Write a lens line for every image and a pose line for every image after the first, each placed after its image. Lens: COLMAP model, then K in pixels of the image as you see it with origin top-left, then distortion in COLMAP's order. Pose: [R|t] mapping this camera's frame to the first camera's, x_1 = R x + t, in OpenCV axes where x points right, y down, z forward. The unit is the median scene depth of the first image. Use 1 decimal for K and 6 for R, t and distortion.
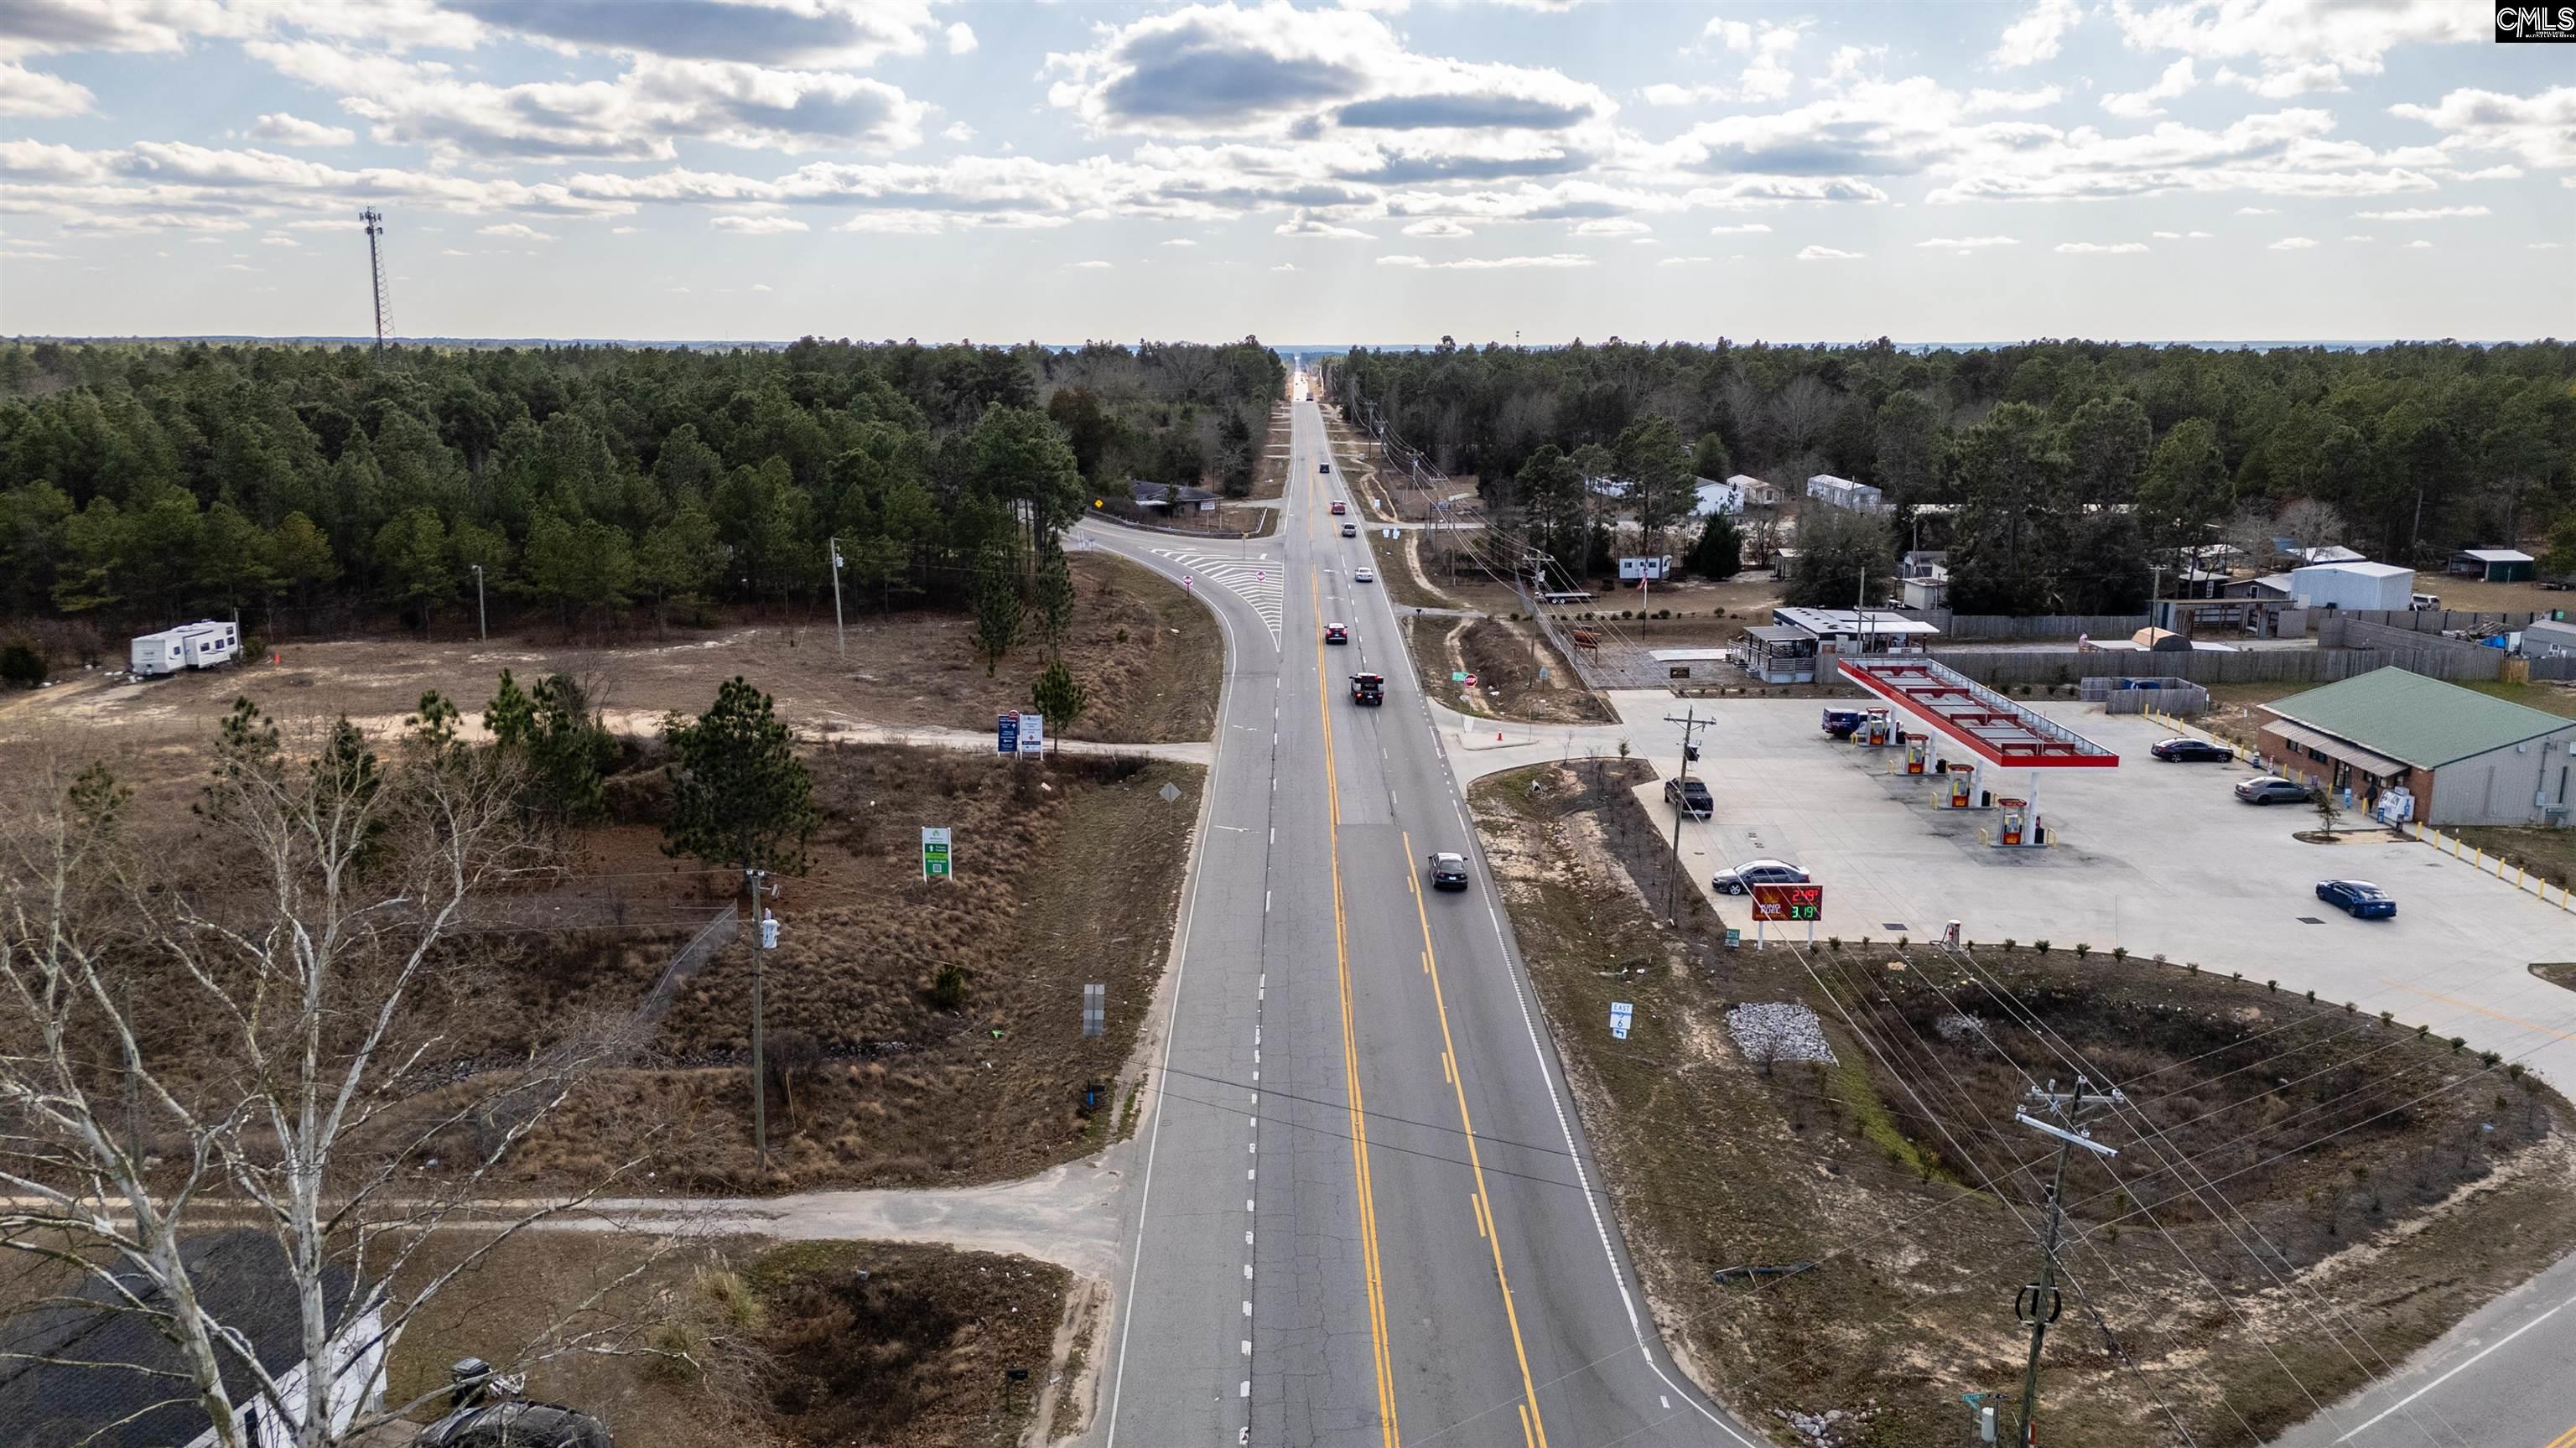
lens RADIAL K [[1887.5, 0, 1284.8], [0, 1887.5, 725.3], [0, 0, 1]] dist [0.085161, -0.087652]
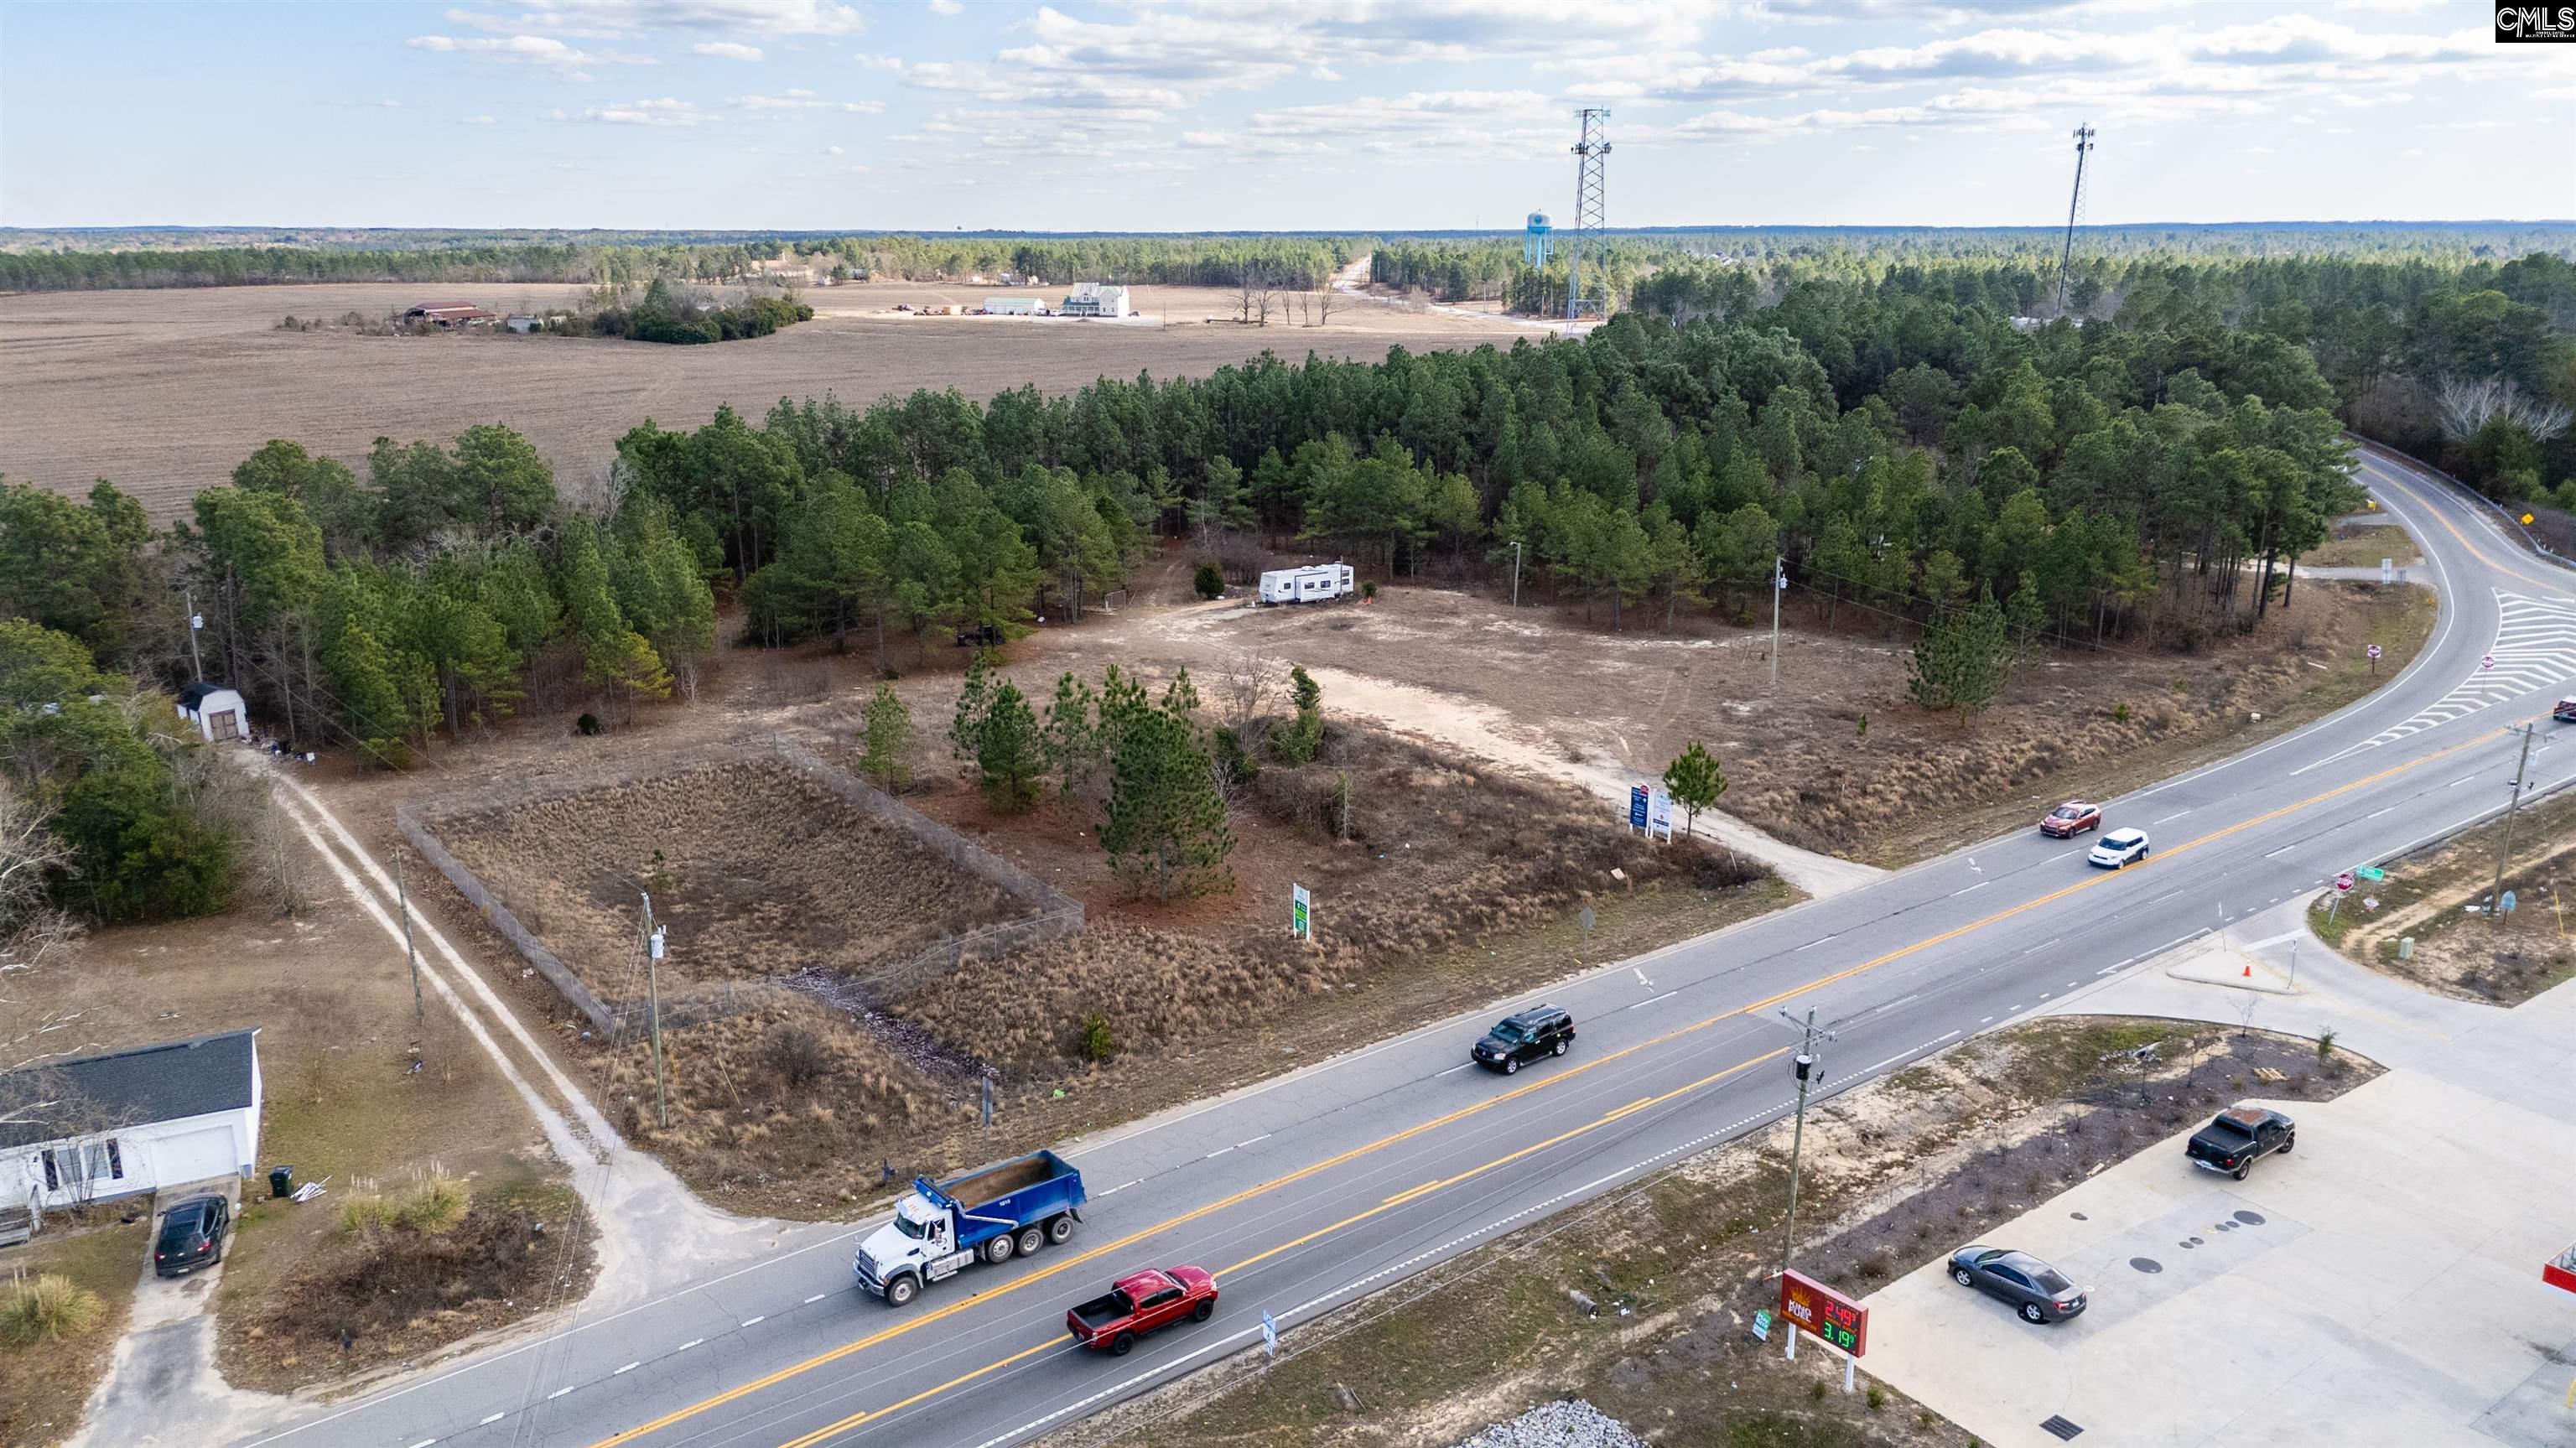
lens RADIAL K [[1887.5, 0, 1284.8], [0, 1887.5, 725.3], [0, 0, 1]] dist [0.085161, -0.087652]
pose [[0.607980, 0.200613, -0.768190, 0.581969], [-0.158768, 0.978728, 0.129939, -0.164790], [0.777916, 0.042964, 0.626898, 0.346911]]
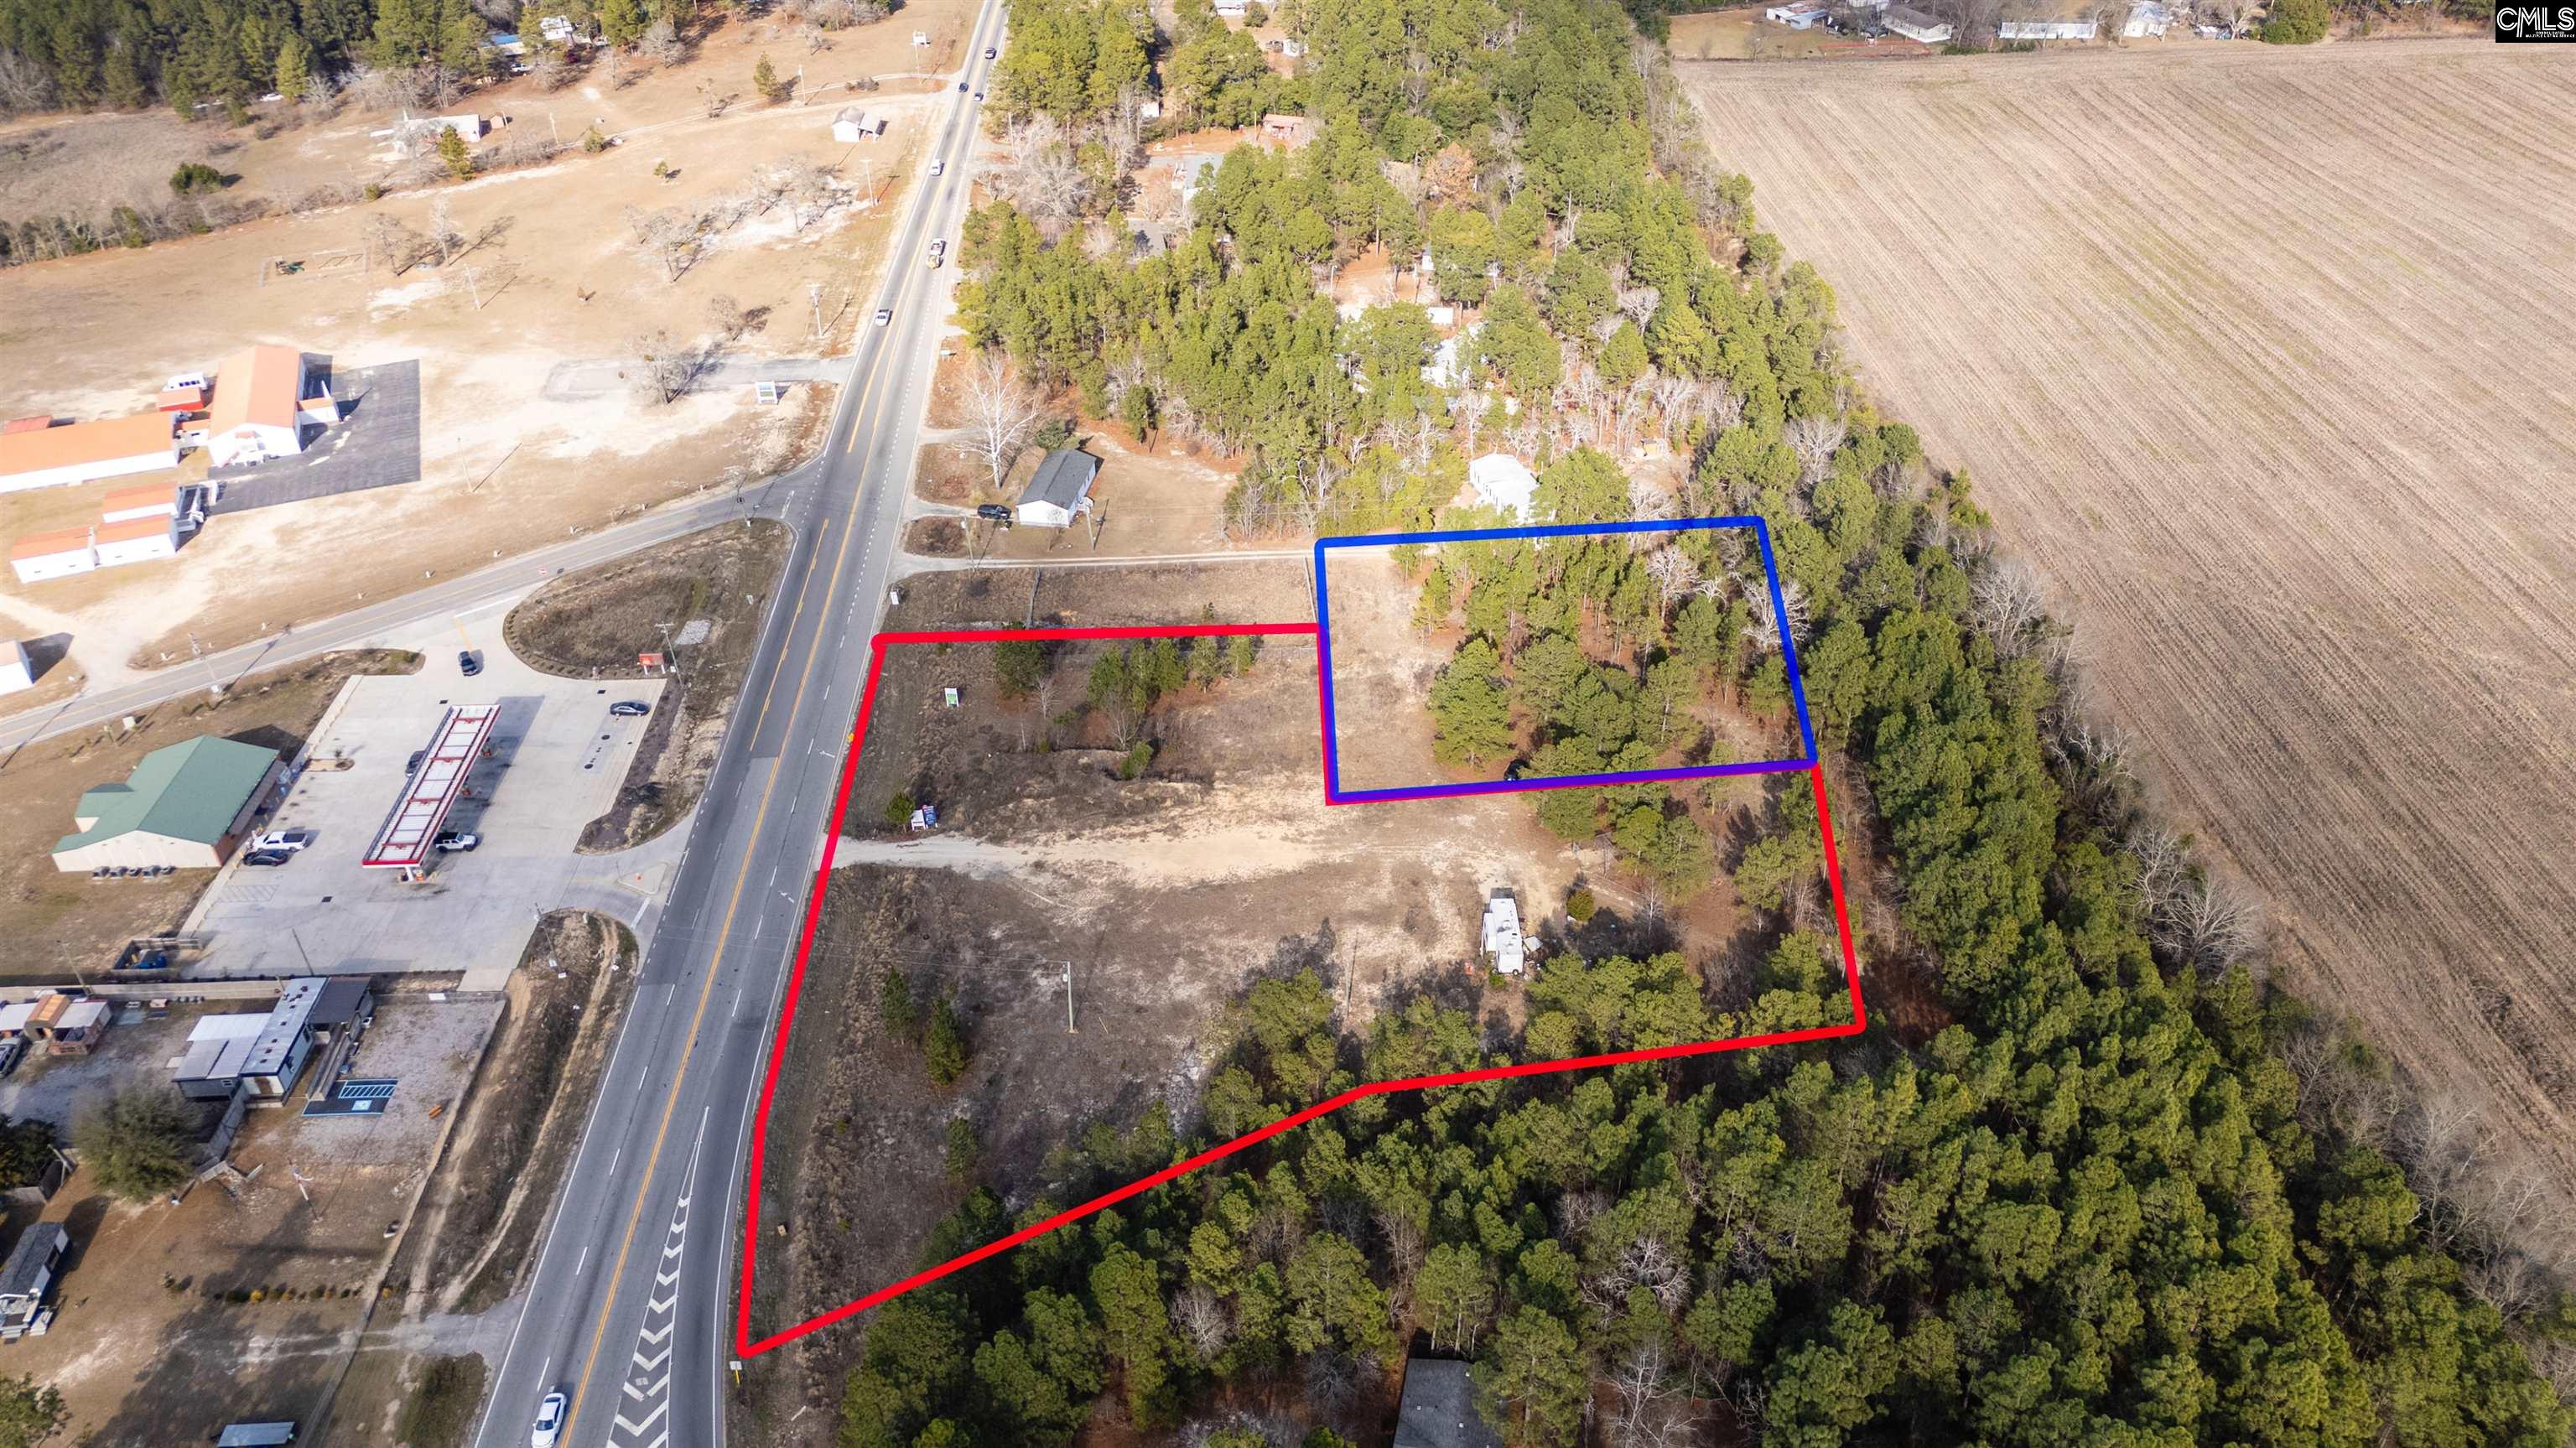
lens RADIAL K [[1887.5, 0, 1284.8], [0, 1887.5, 725.3], [0, 0, 1]] dist [0.085161, -0.087652]
pose [[-0.999136, 0.029420, -0.029366, -0.562738], [-0.001668, 0.677513, 0.735509, -1.809834], [0.041535, 0.734922, -0.676878, 2.802453]]
